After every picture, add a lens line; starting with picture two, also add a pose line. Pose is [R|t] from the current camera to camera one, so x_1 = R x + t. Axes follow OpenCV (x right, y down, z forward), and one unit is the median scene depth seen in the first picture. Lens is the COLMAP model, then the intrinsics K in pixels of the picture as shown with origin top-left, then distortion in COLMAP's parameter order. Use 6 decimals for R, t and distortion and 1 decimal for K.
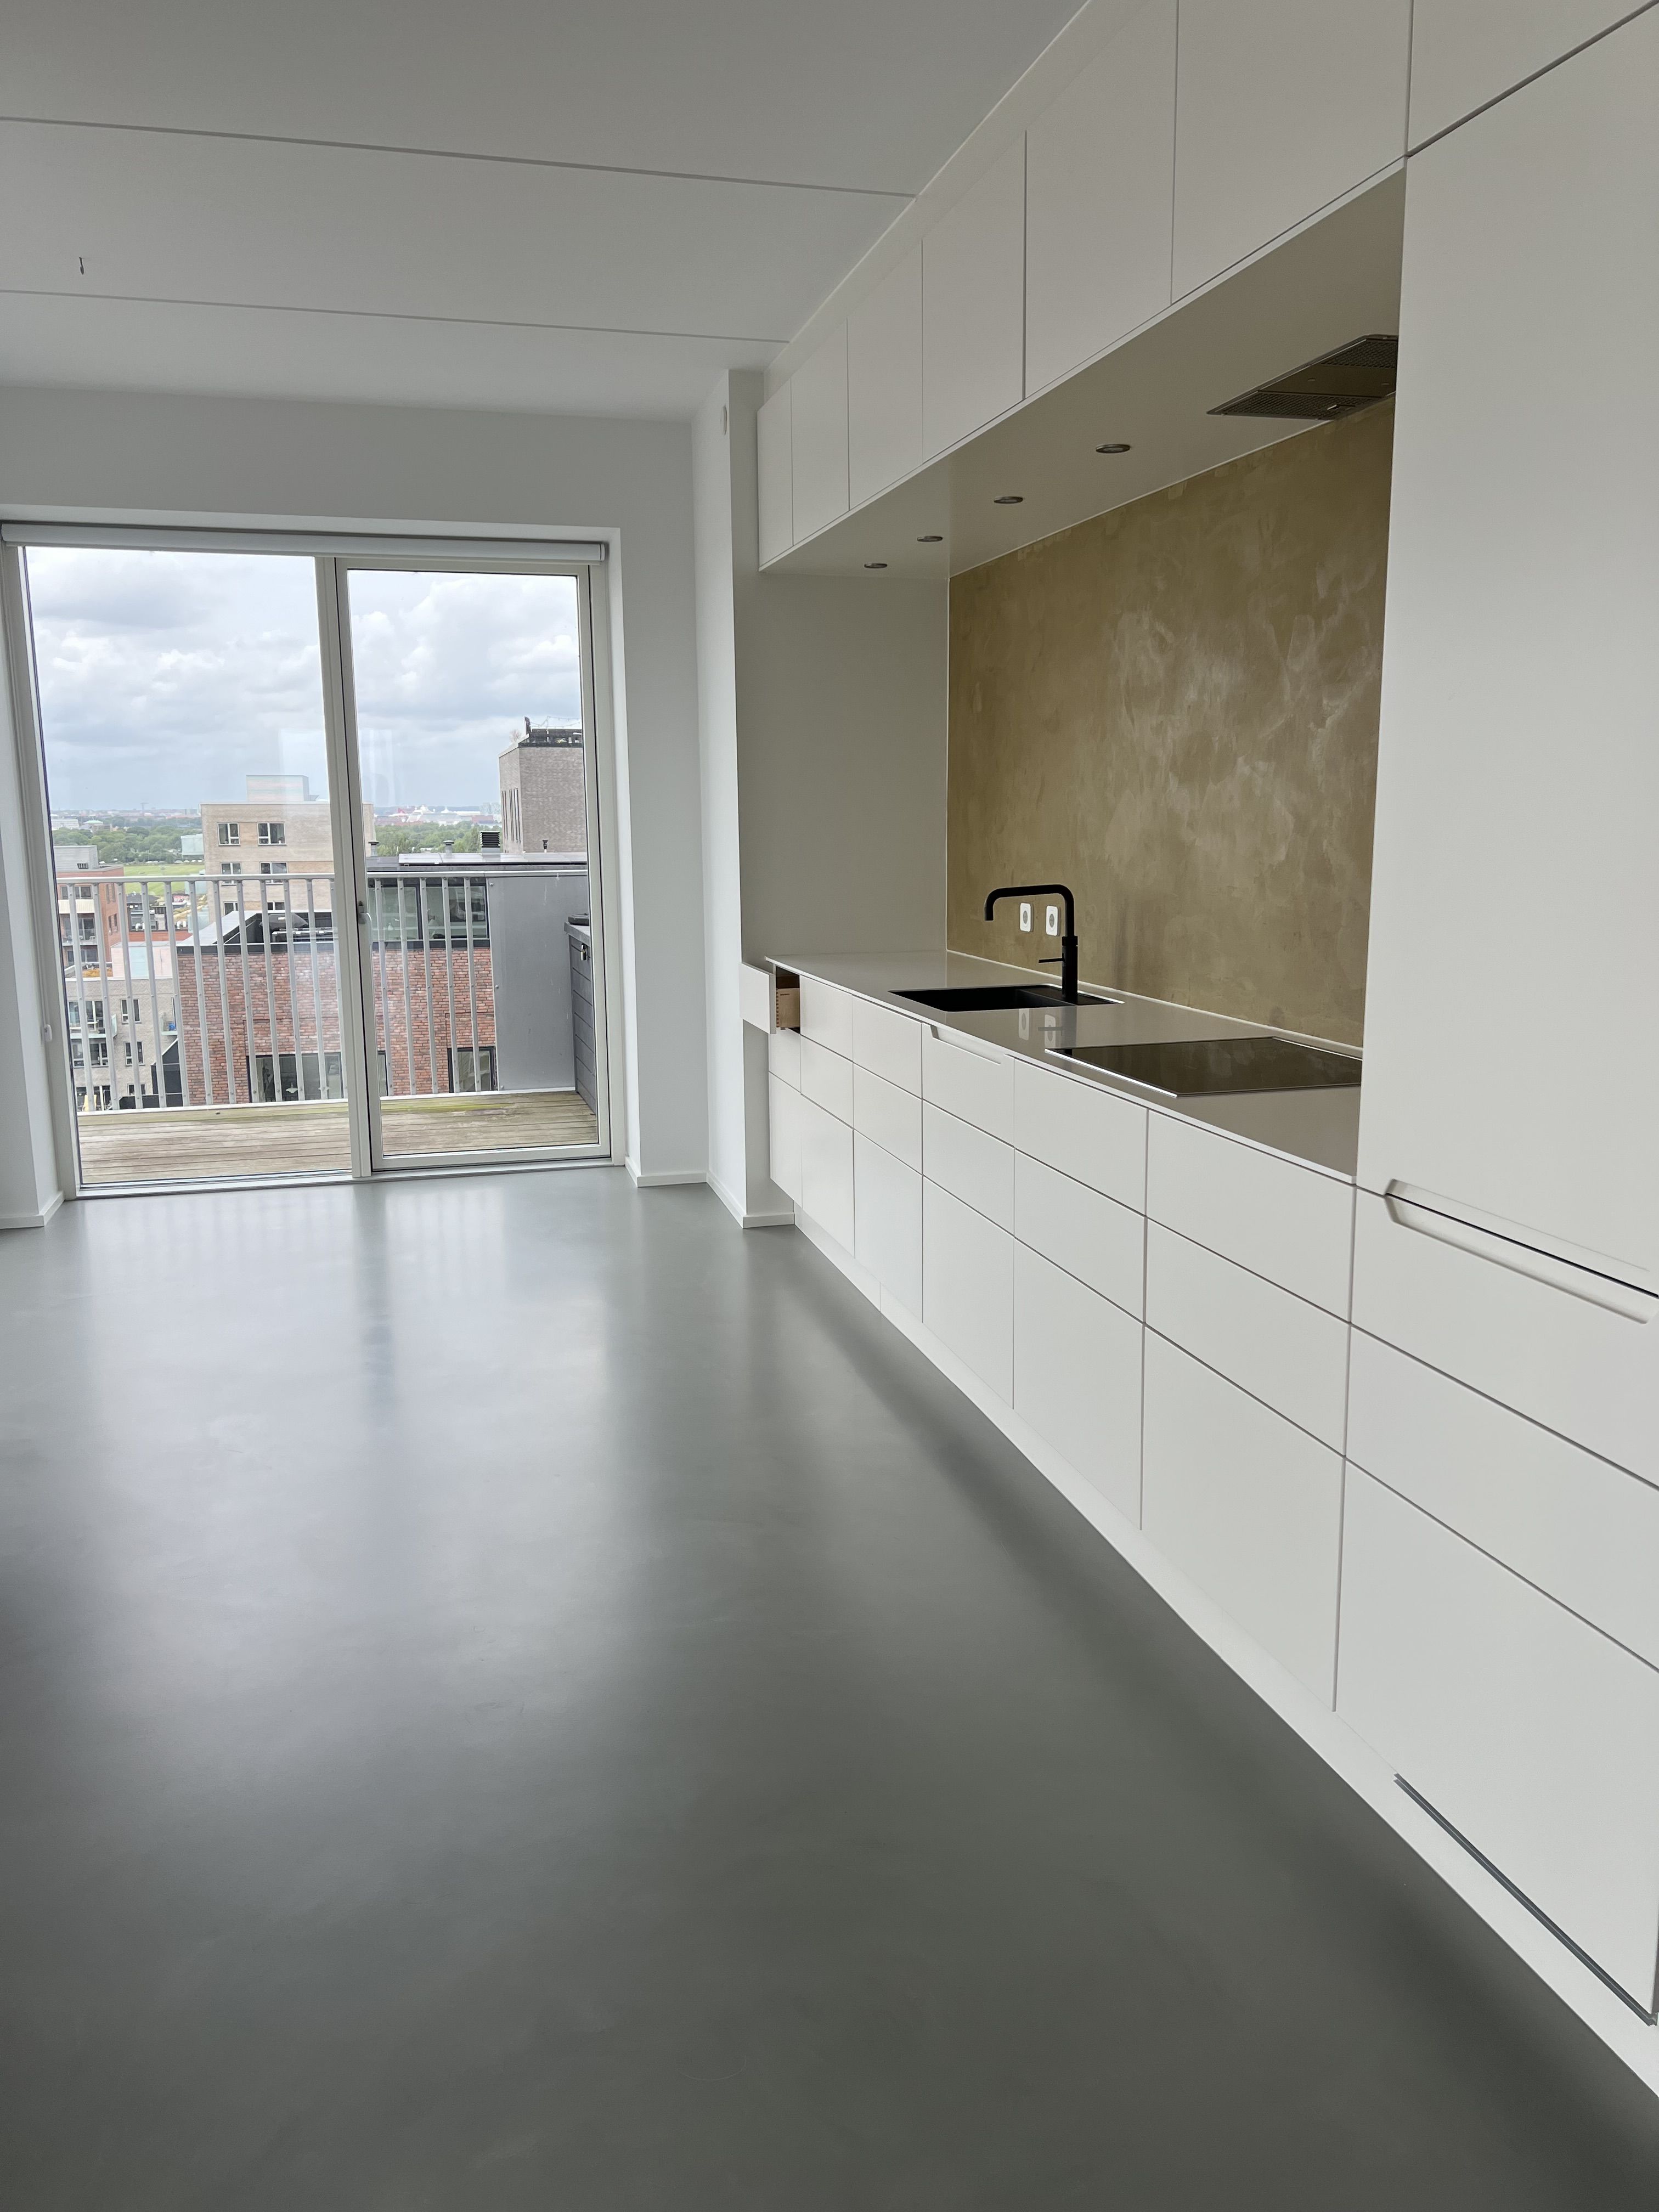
lens RADIAL K [[1671.1, 0, 862.0], [0, 1671.1, 1103.7], [0, 0, 1]] dist [0.054464, -0.066195]
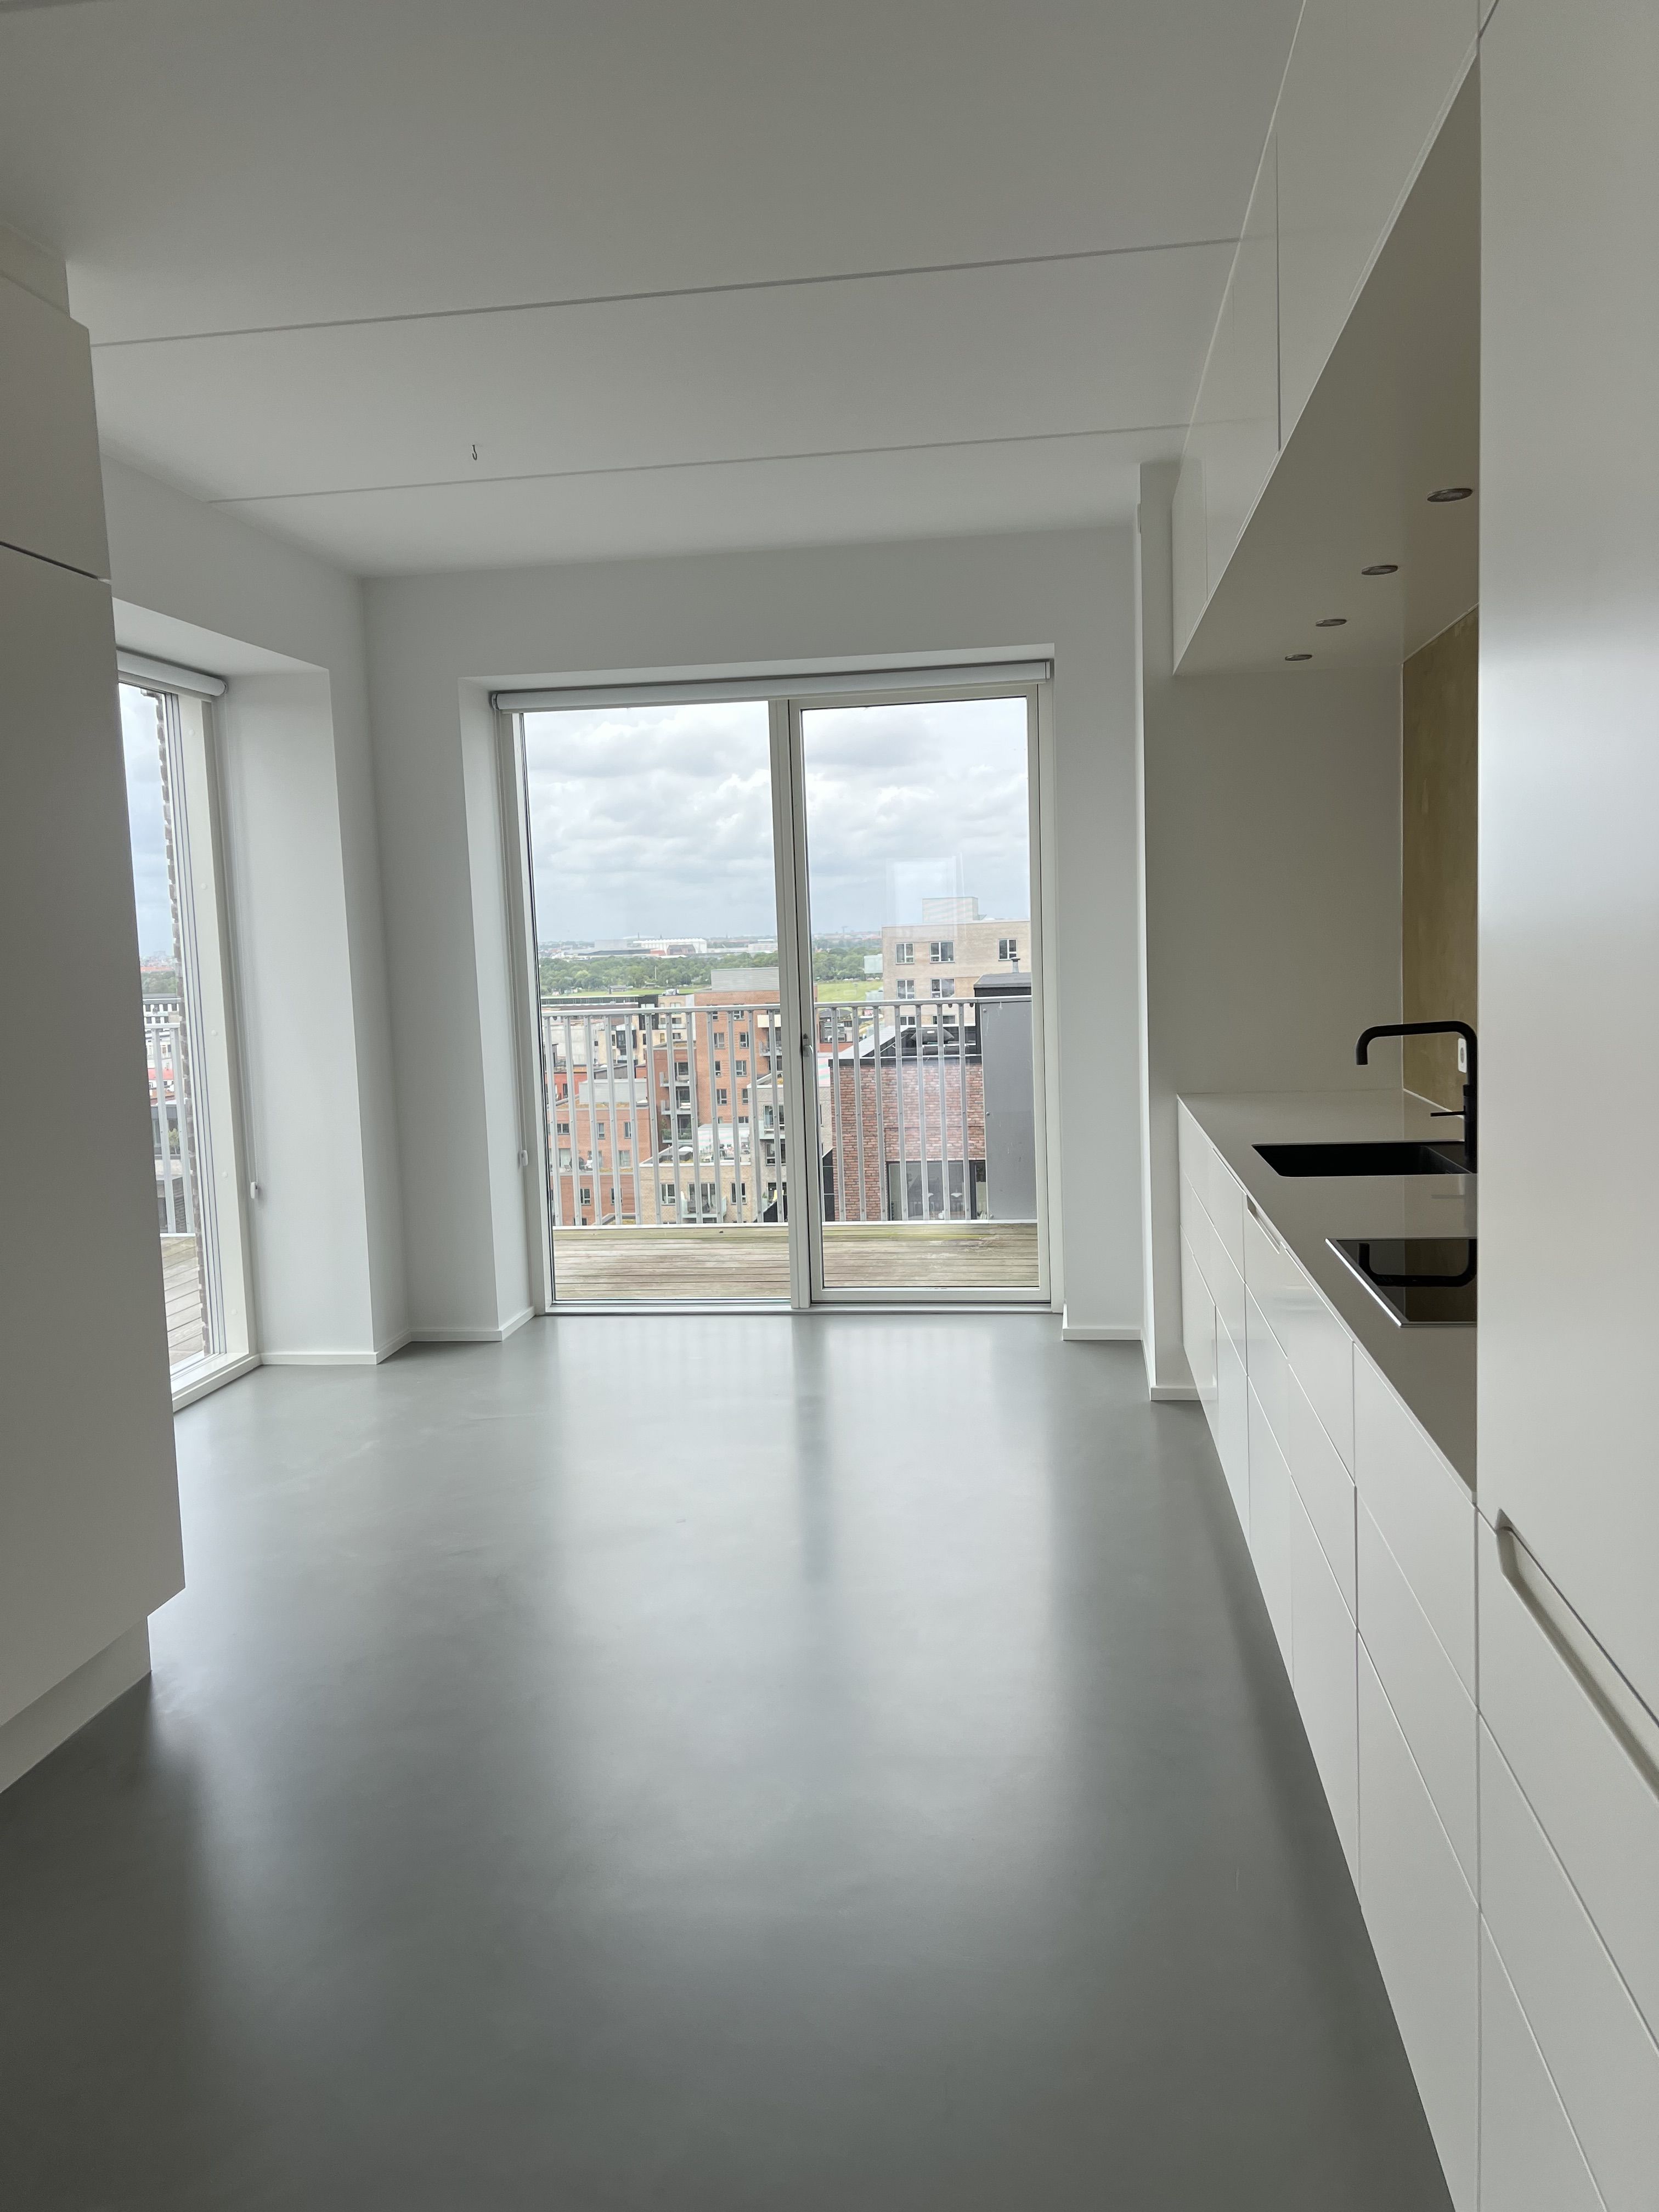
lens RADIAL K [[1671.1, 0, 843.5], [0, 1671.1, 1097.6], [0, 0, 1]] dist [0.054464, -0.066195]
pose [[0.919581, 0.012638, -0.392697, 0.110909], [-0.039329, 0.997423, -0.059998, -0.022118], [0.390926, 0.070617, 0.917709, 0.090604]]
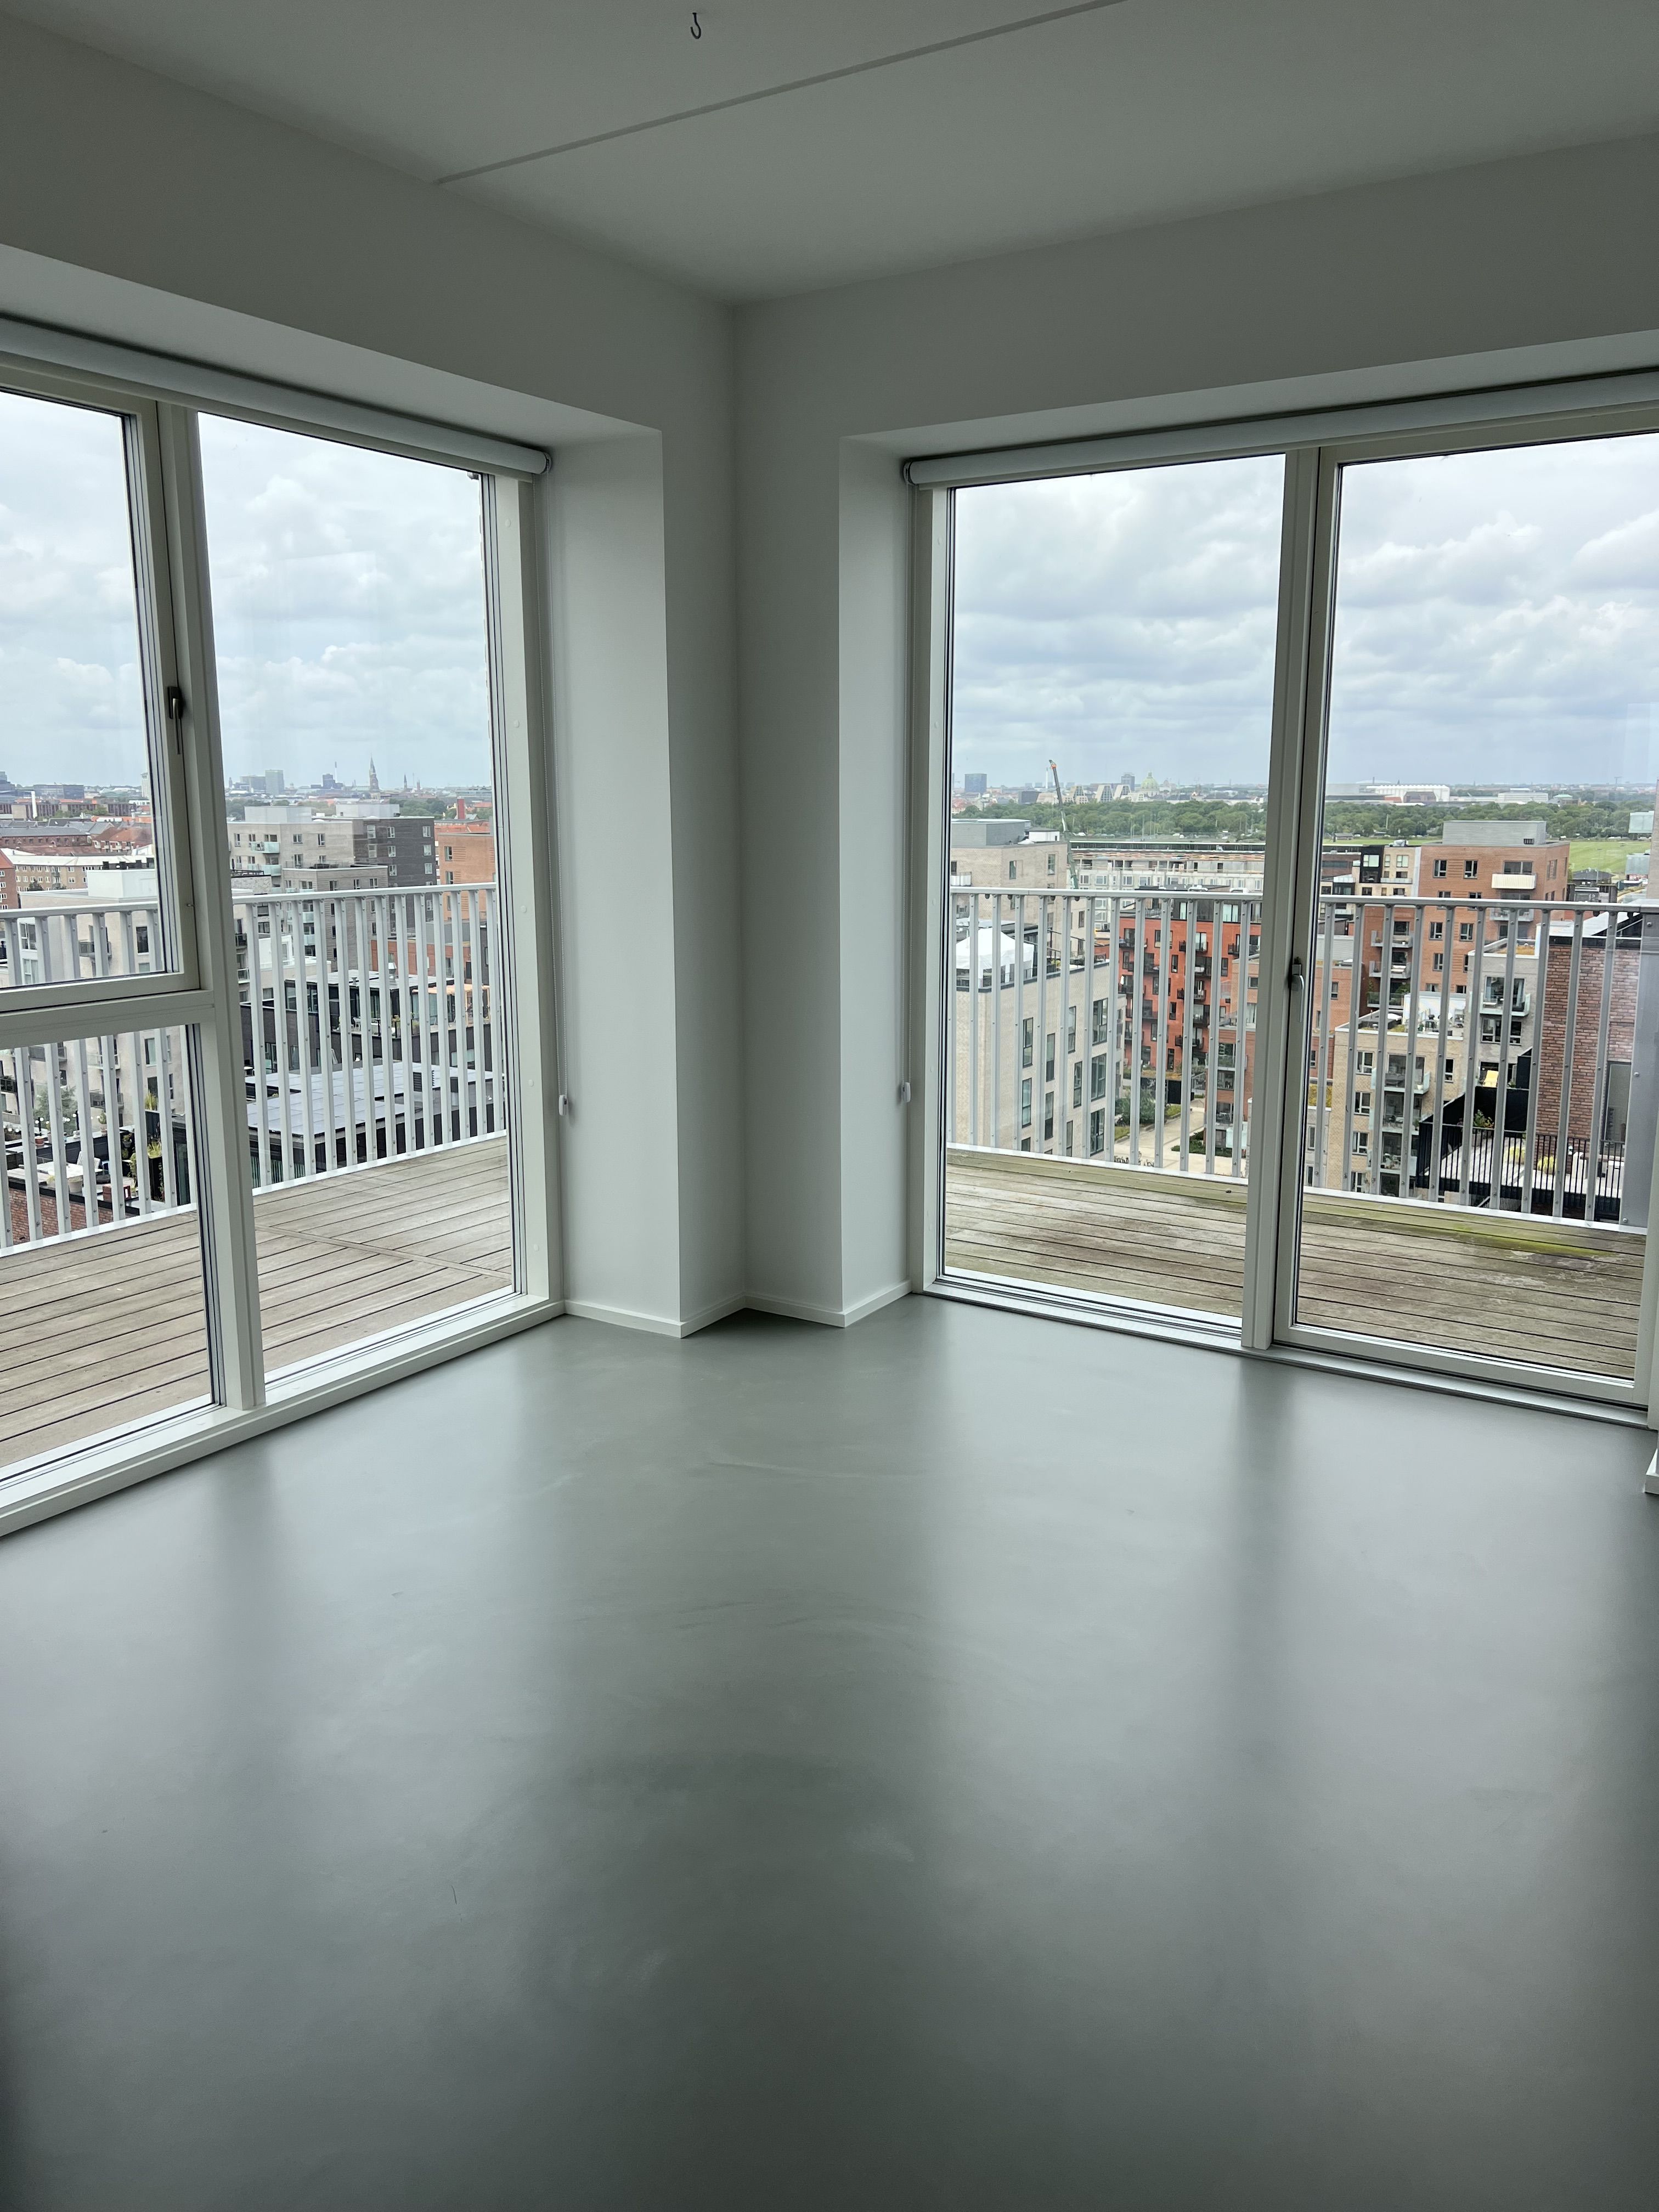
lens RADIAL K [[1671.1, 0, 828.0], [0, 1671.1, 1096.5], [0, 0, 1]] dist [0.054464, -0.066195]
pose [[0.669833, 0.140941, -0.729013, 0.075667], [-0.132534, 0.988747, 0.069382, -0.083031], [0.730588, 0.050145, 0.680975, 0.383214]]
